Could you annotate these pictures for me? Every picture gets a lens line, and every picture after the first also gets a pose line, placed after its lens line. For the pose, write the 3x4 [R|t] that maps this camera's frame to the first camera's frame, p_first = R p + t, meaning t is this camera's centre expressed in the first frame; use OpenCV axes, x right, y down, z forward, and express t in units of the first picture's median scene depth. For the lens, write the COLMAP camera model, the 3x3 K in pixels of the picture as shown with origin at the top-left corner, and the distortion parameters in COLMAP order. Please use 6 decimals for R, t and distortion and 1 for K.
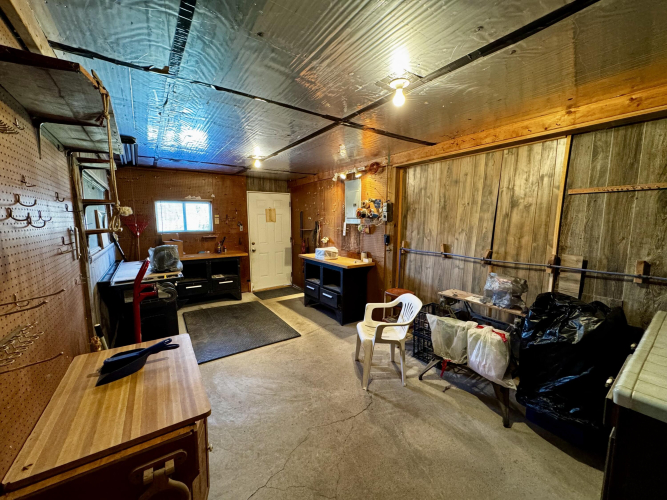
lens RADIAL K [[266.7, 0, 334.1], [0, 266.7, 249.8], [0, 0, 1]] dist [-0.003429, 0.000979]
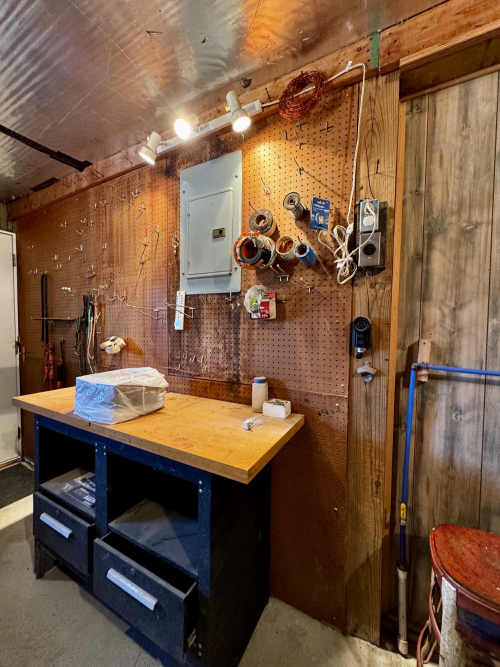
lens RADIAL K [[266.7, 0, 251.5], [0, 266.7, 329.9], [0, 0, 1]] dist [-0.003429, 0.000979]
pose [[0.897502, -0.006859, 0.440956, -0.028954], [0.043946, 0.996293, -0.073947, -0.026036], [-0.438815, 0.085746, 0.894477, 0.693644]]
